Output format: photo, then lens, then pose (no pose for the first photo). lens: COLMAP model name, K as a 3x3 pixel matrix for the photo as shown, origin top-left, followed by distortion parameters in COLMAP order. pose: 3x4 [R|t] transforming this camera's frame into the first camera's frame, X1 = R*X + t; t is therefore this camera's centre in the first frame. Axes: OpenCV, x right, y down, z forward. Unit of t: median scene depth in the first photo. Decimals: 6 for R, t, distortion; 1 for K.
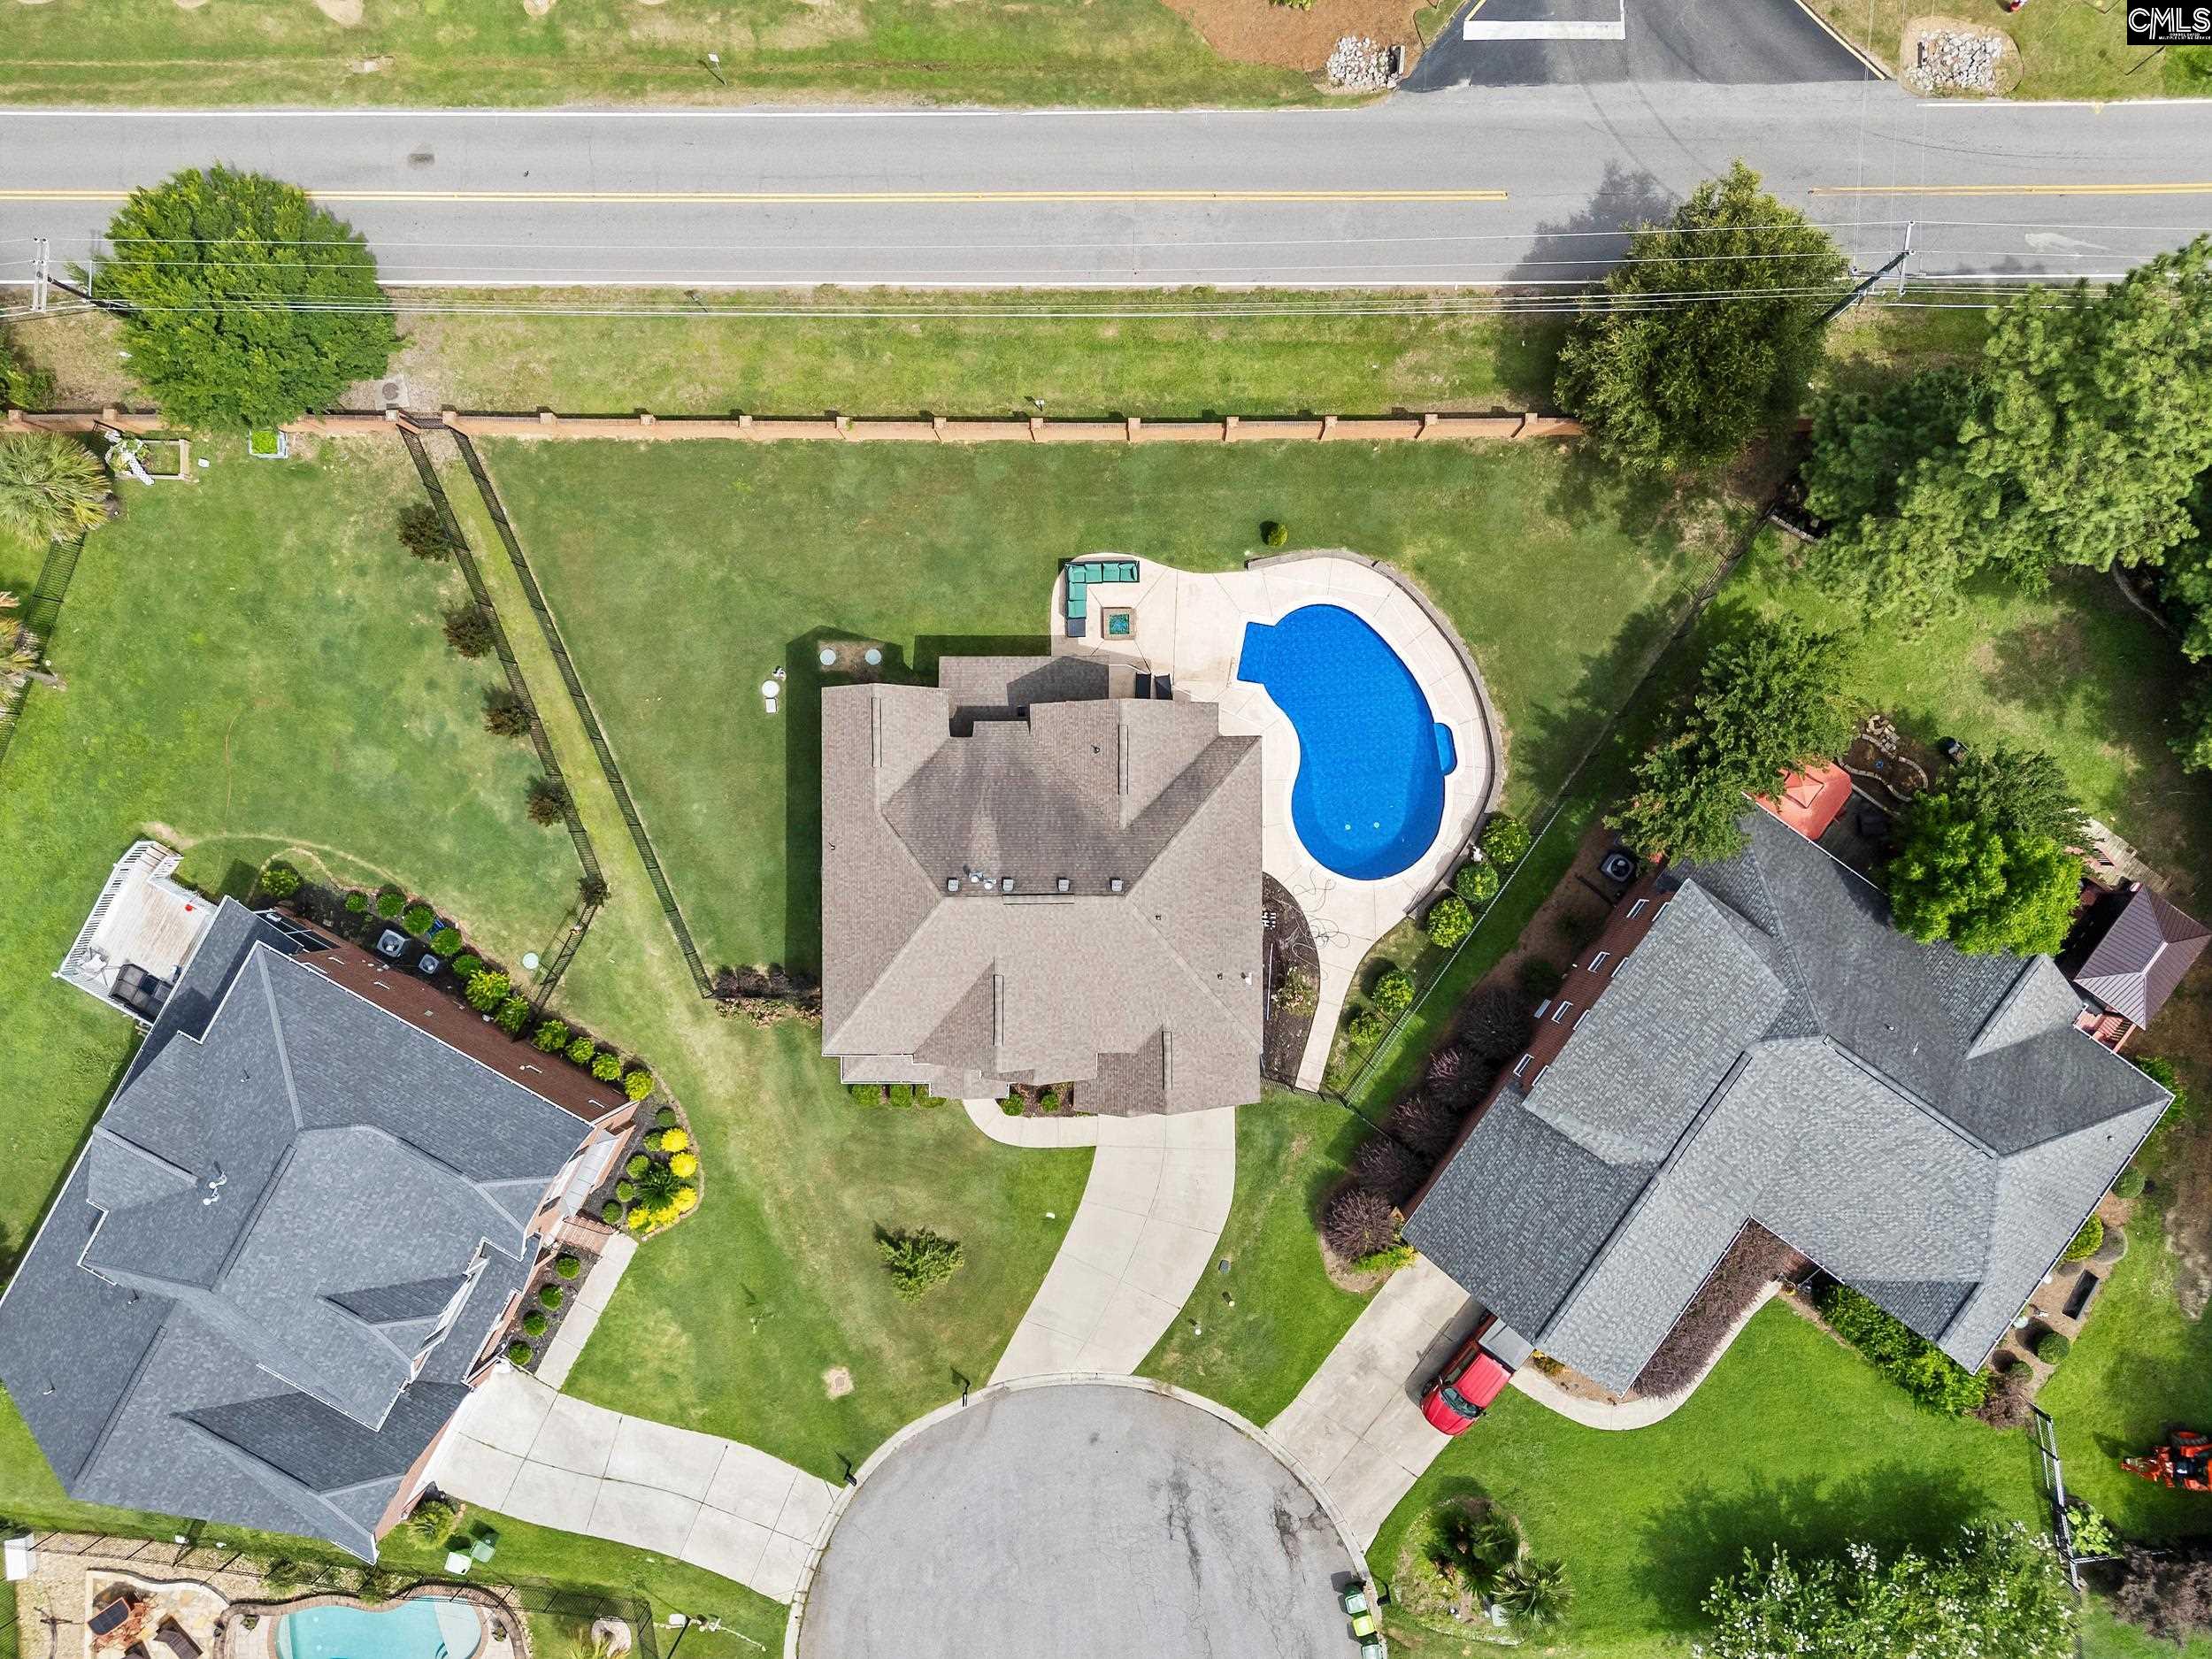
lens RADIAL K [[1628.5, 0, 1112.2], [0, 1628.5, 827.7], [0, 0, 1]] dist [0.092298, -0.090371]
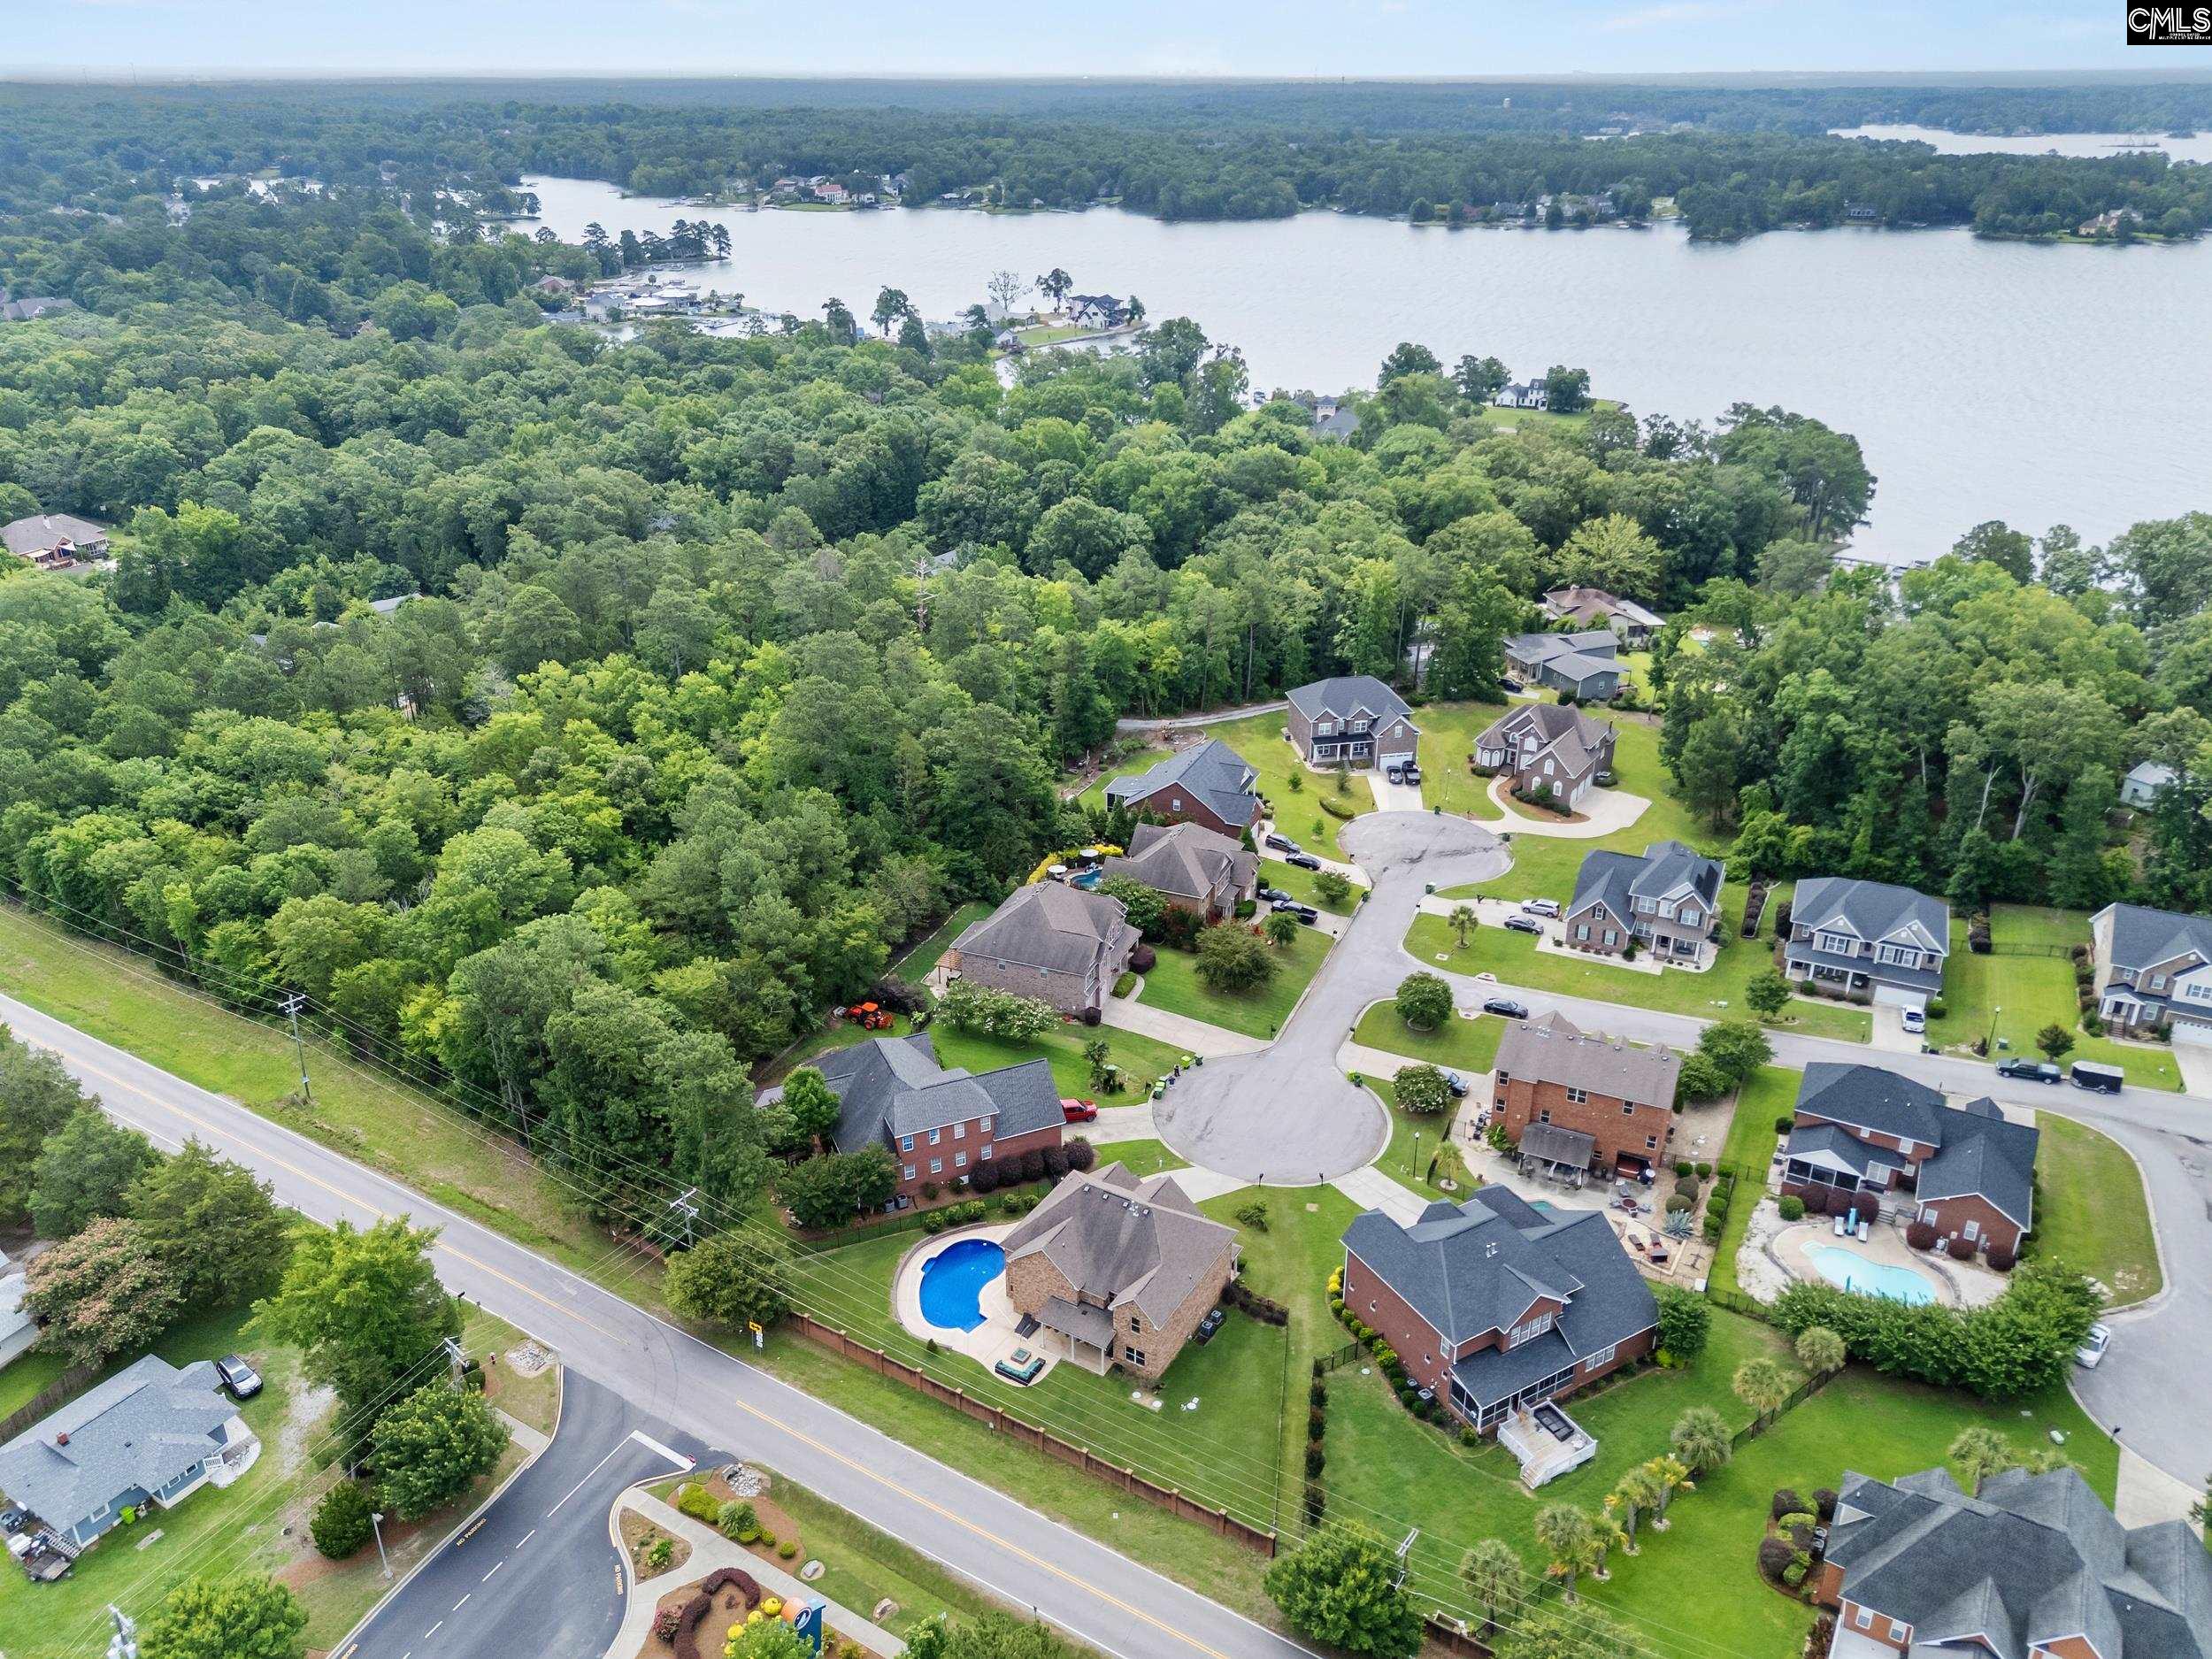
lens RADIAL K [[1628.5, 0, 1112.2], [0, 1628.5, 827.7], [0, 0, 1]] dist [0.092298, -0.090371]
pose [[-0.856851, -0.197212, 0.476355, -0.903372], [0.515231, -0.360780, 0.777416, -1.370000], [0.018544, 0.911562, 0.410744, -0.401467]]
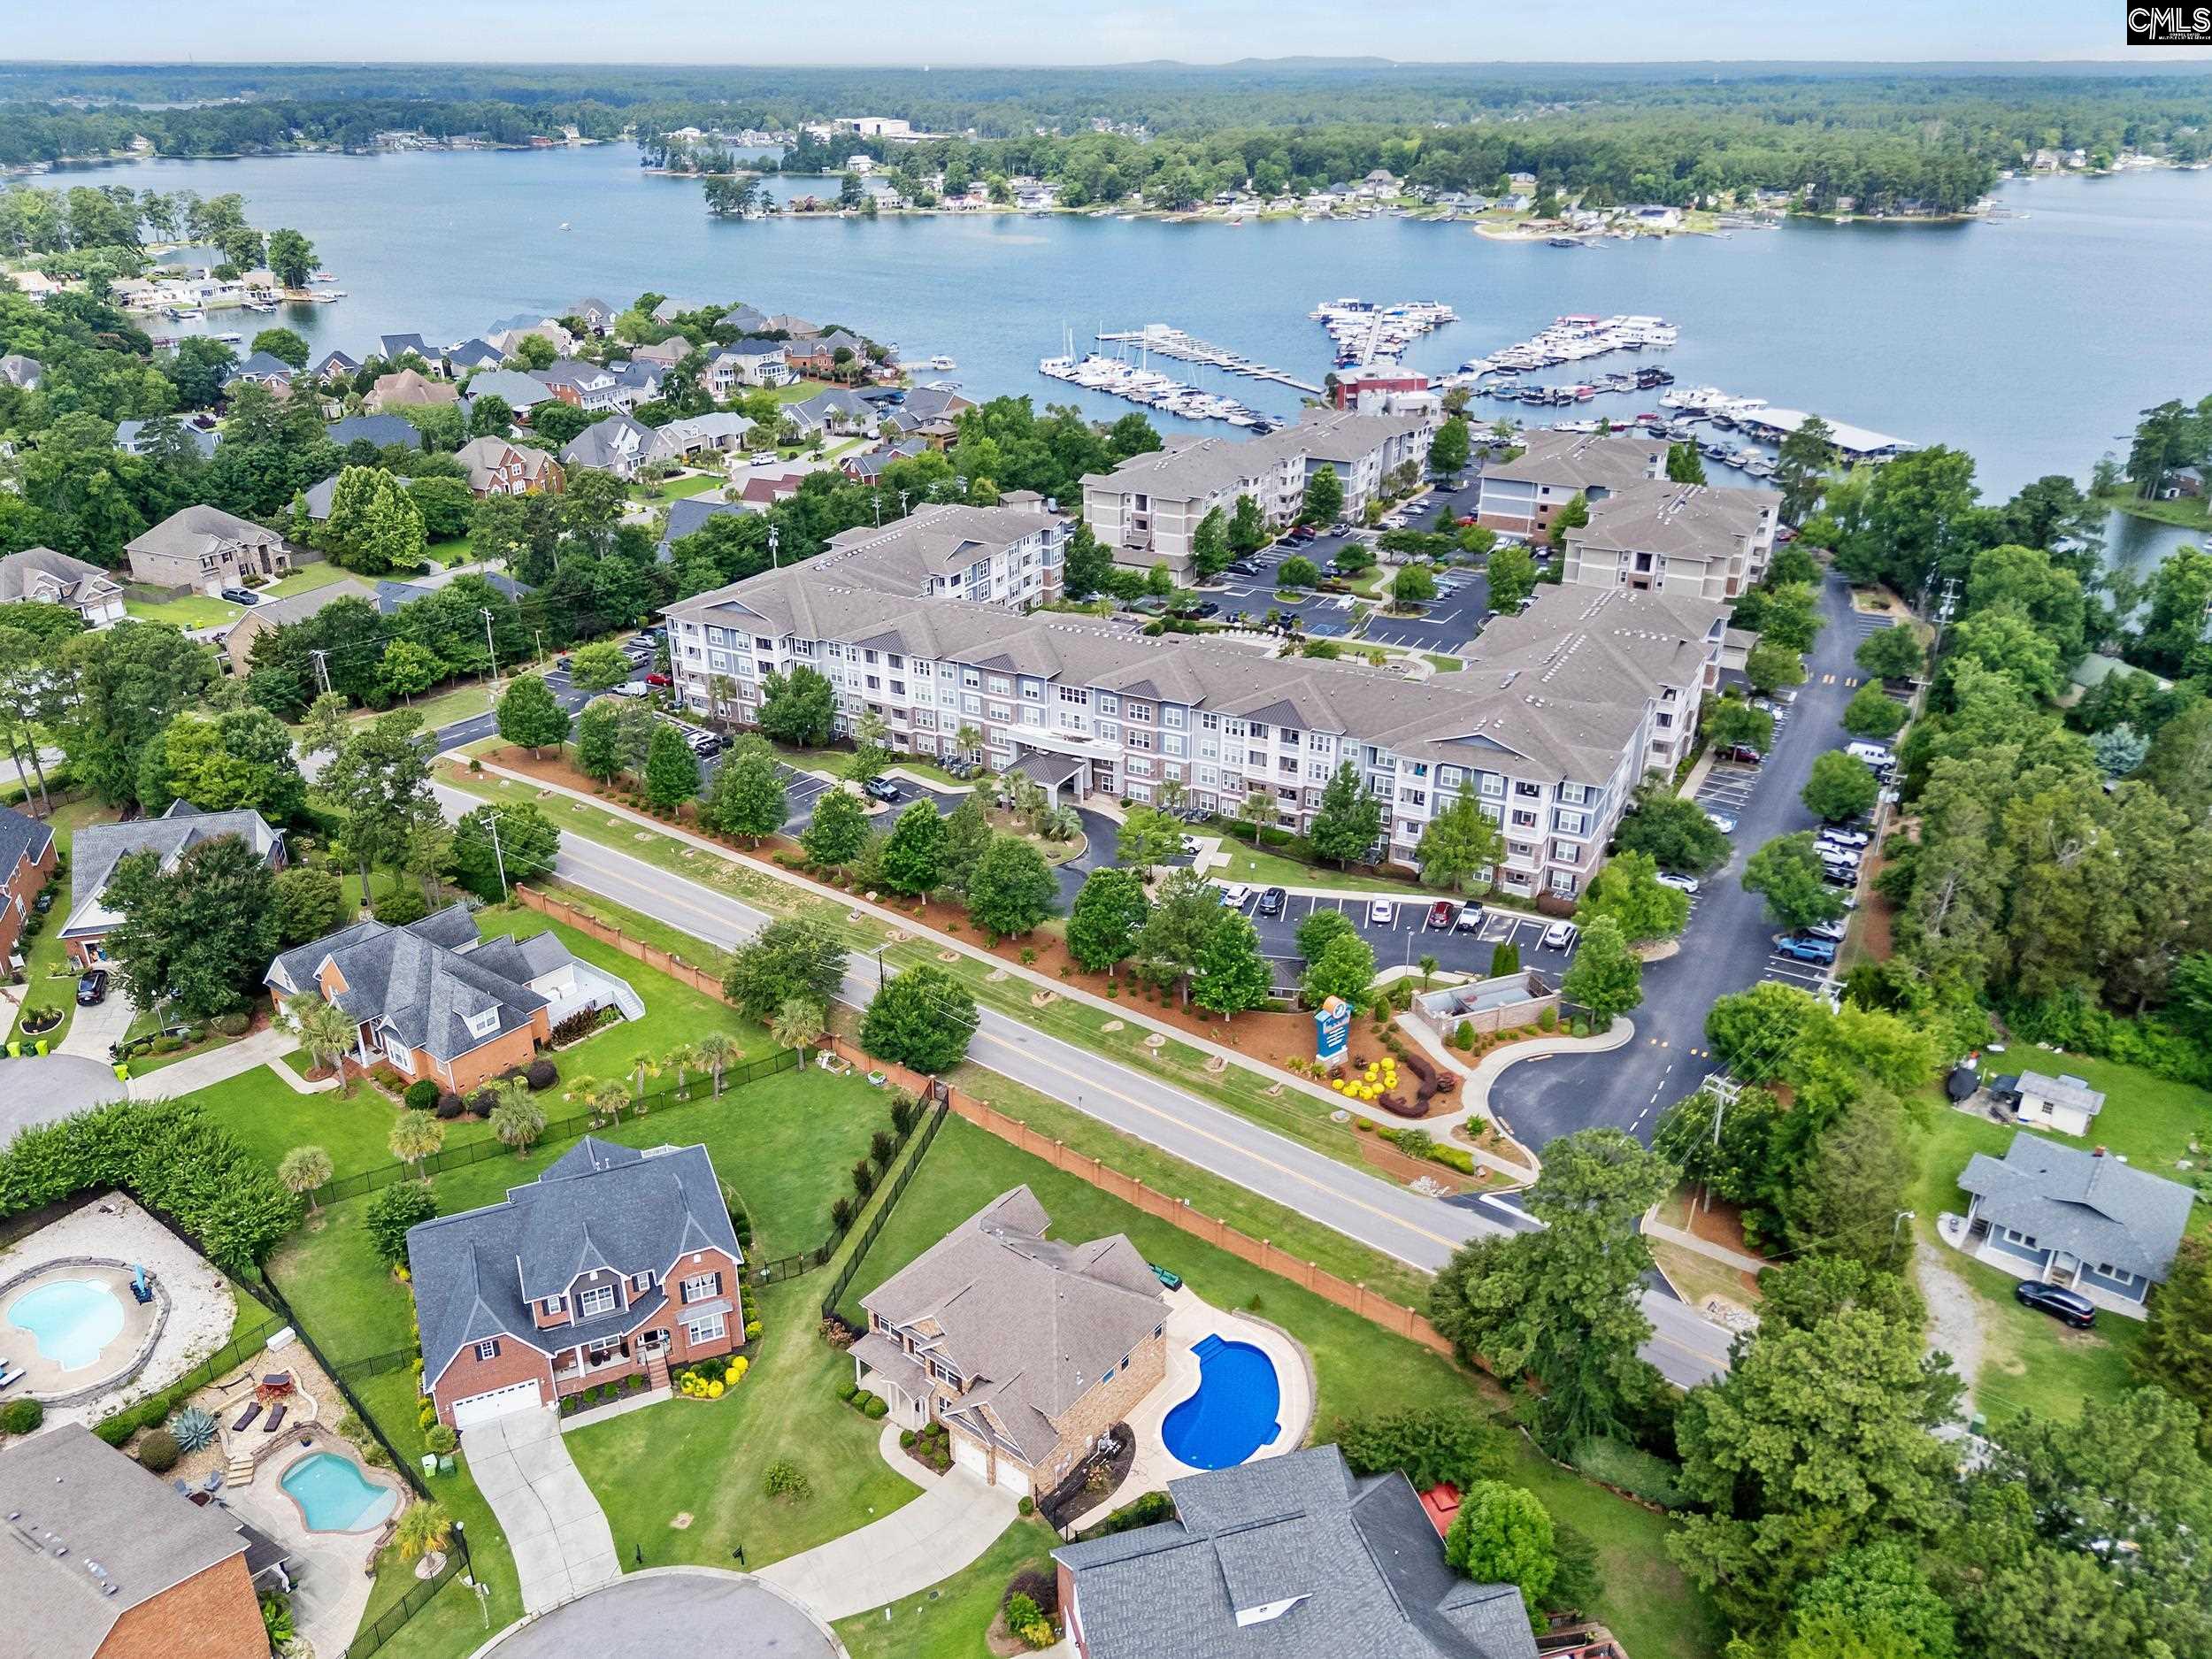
lens RADIAL K [[1652.1, 0, 1120.0], [0, 1652.1, 824.3], [0, 0, 1]] dist [0.078680, -0.080027]
pose [[0.790077, 0.276470, -0.547123, 0.776980], [-0.612676, 0.326759, -0.719622, 0.966374], [-0.020177, 0.903766, 0.427552, -0.187208]]
